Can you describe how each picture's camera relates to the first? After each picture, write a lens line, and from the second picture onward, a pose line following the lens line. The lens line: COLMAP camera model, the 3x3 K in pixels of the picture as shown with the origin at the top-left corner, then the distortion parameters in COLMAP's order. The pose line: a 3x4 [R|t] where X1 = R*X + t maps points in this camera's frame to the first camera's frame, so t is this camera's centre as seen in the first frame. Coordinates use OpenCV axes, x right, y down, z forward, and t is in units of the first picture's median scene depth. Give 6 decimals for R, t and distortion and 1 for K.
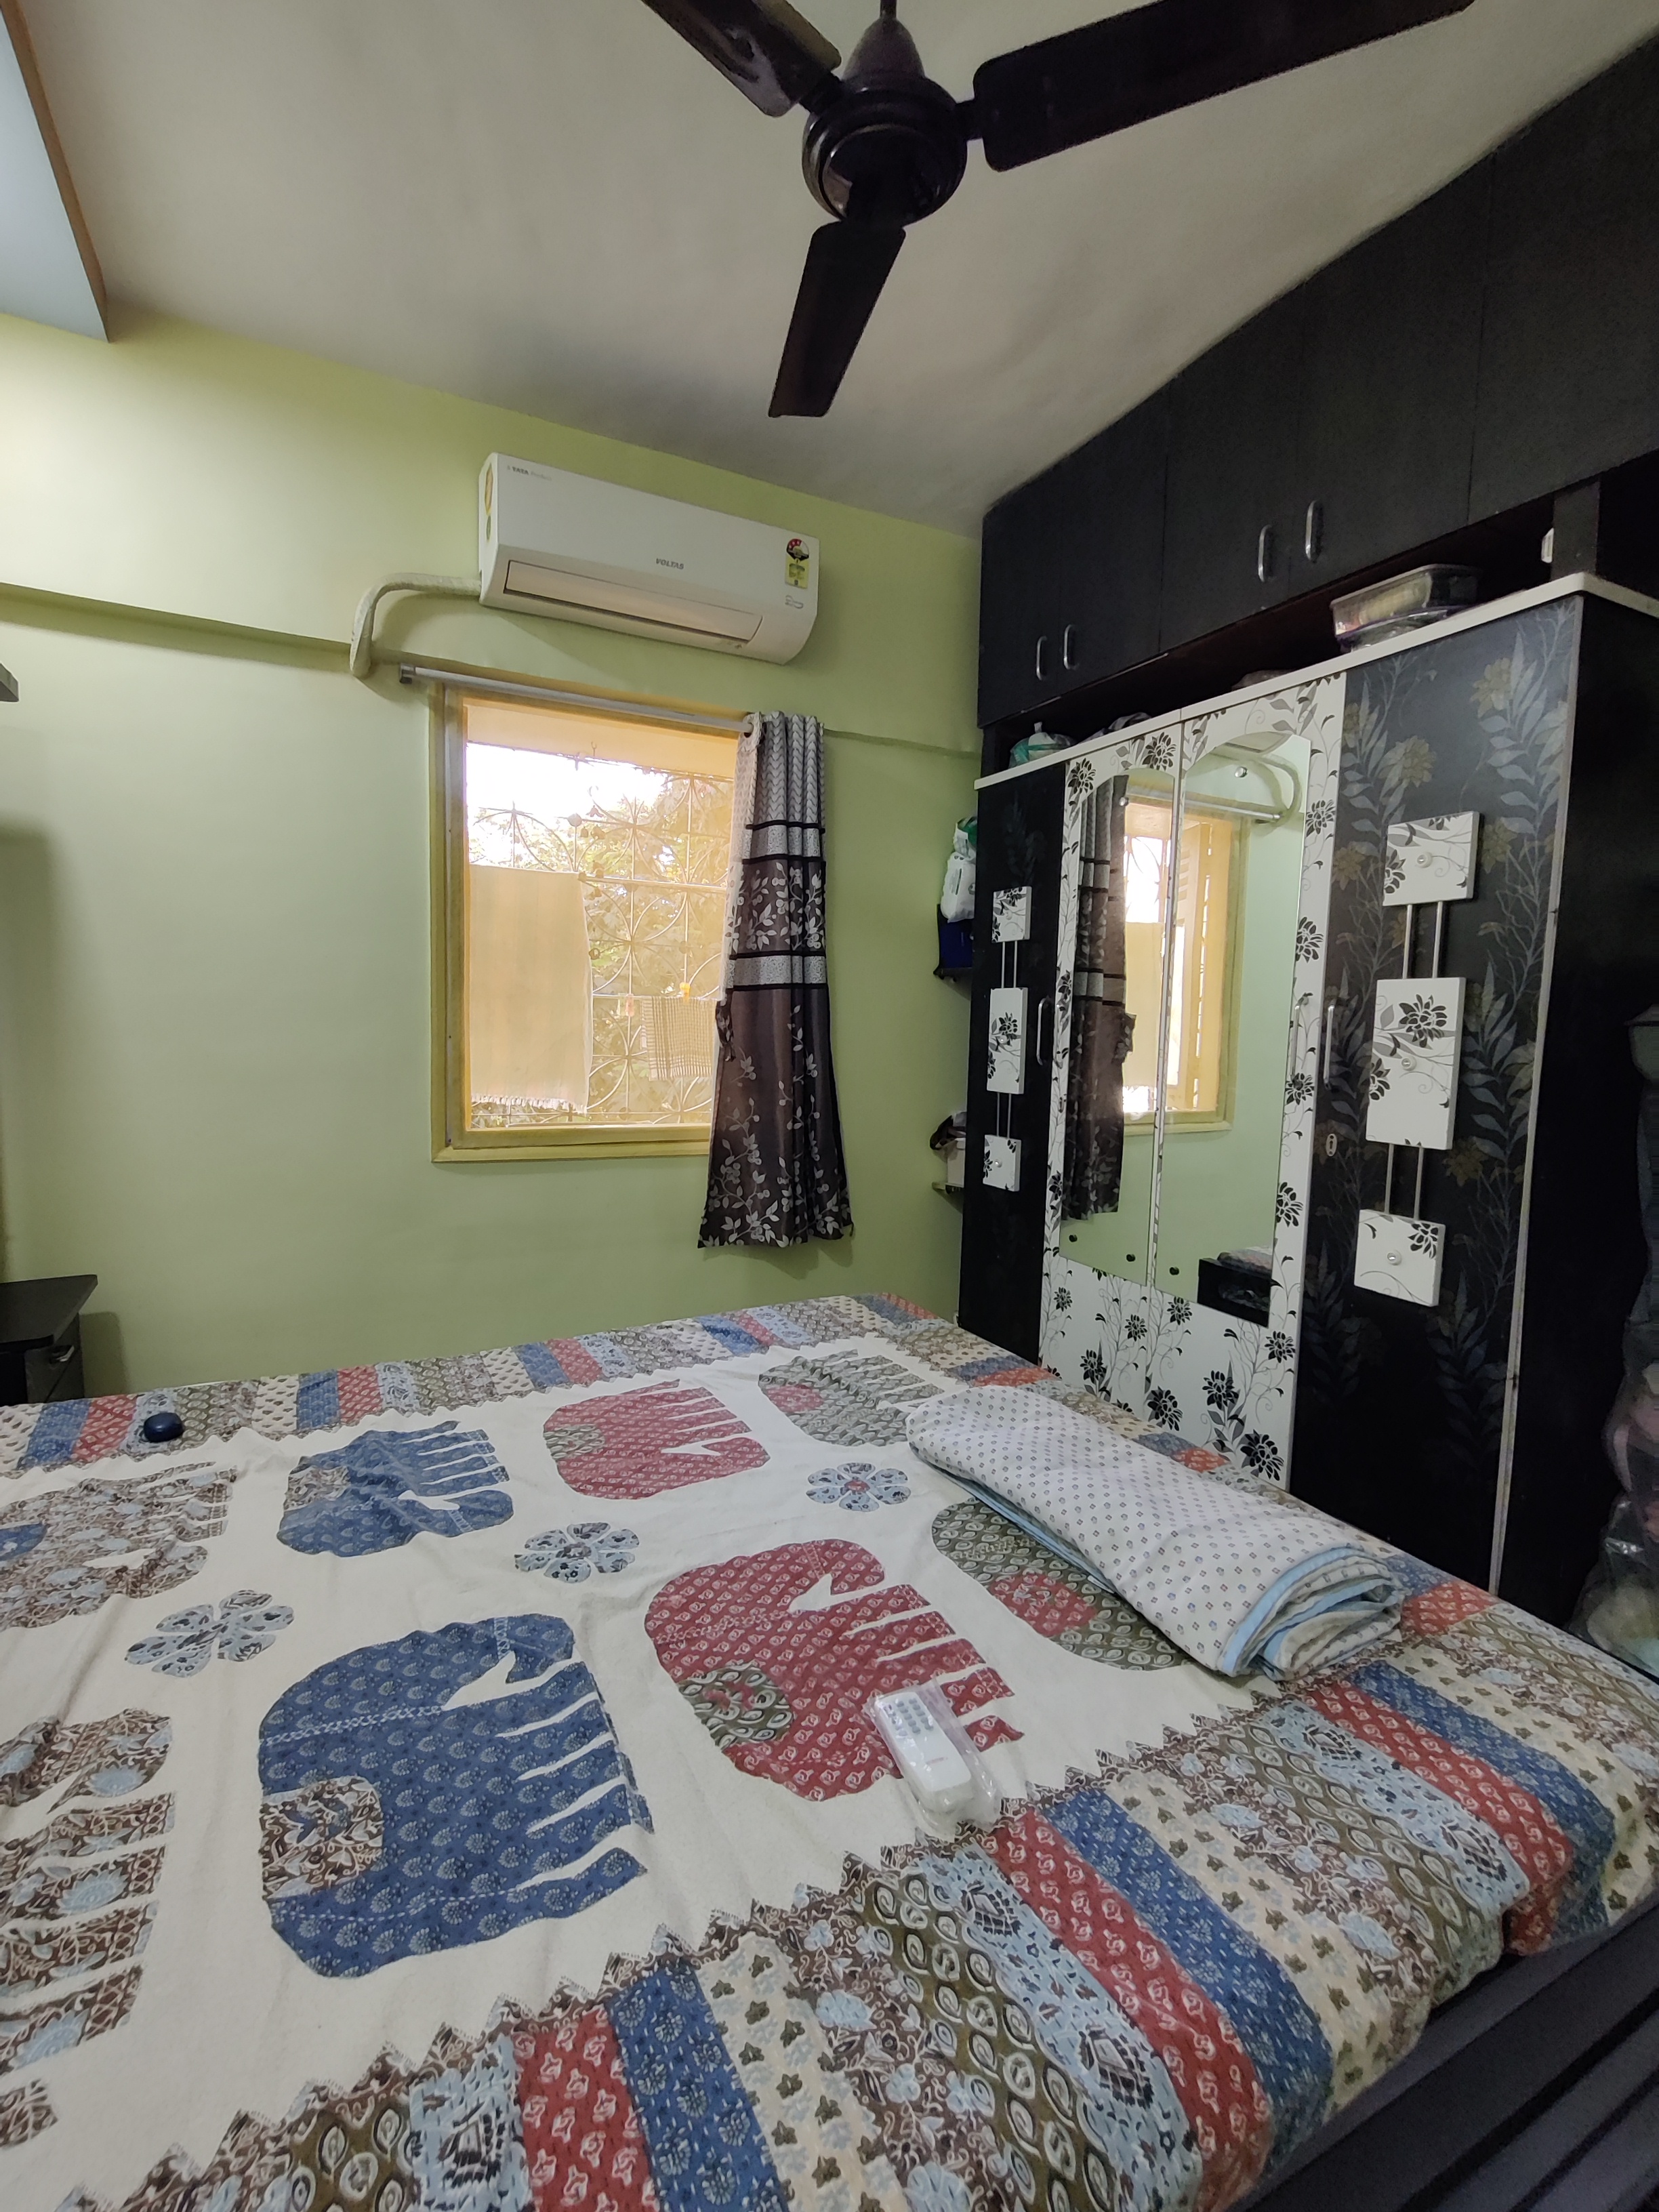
lens RADIAL K [[982.2, 0, 822.2], [0, 982.2, 1101.2], [0, 0, 1]] dist [0.003902, 0.000224]
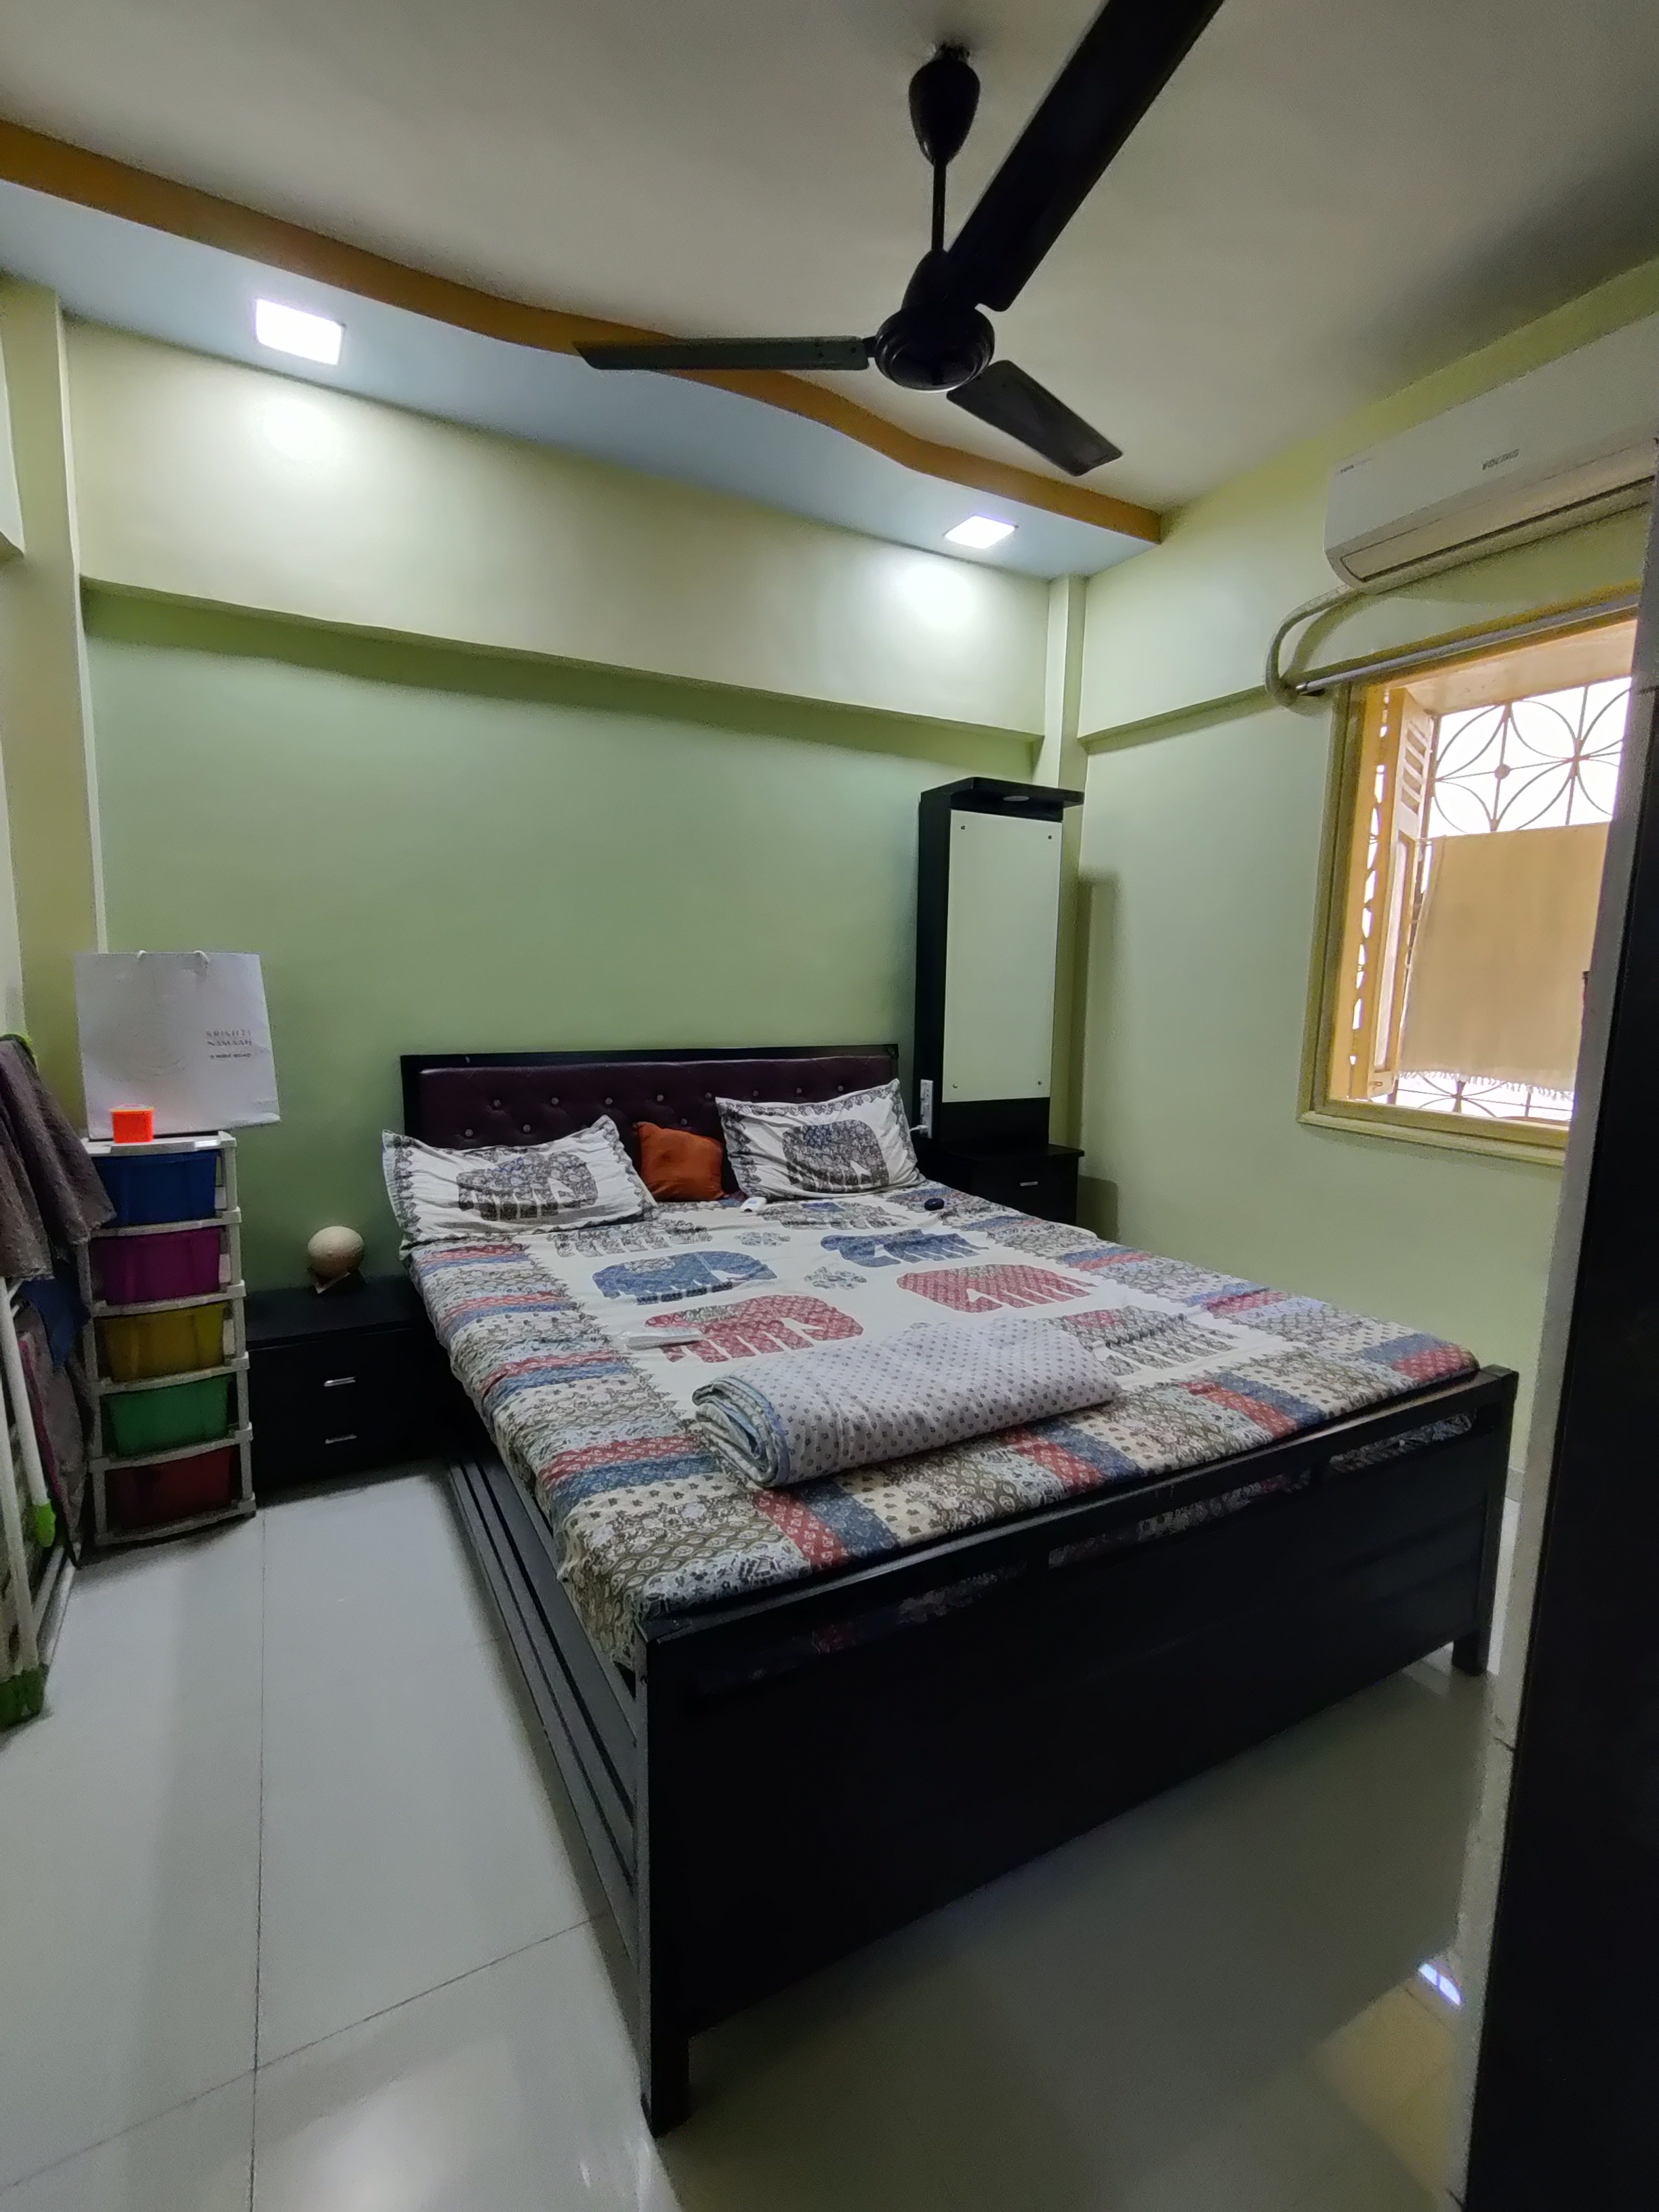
lens RADIAL K [[982.2, 0, 817.2], [0, 982.2, 1112.7], [0, 0, 1]] dist [0.003902, 0.000224]
pose [[0.042068, 0.118135, -0.992106, 1.096894], [-0.101649, 0.988339, 0.113376, -0.031060], [0.993930, 0.096077, 0.053586, 0.619345]]
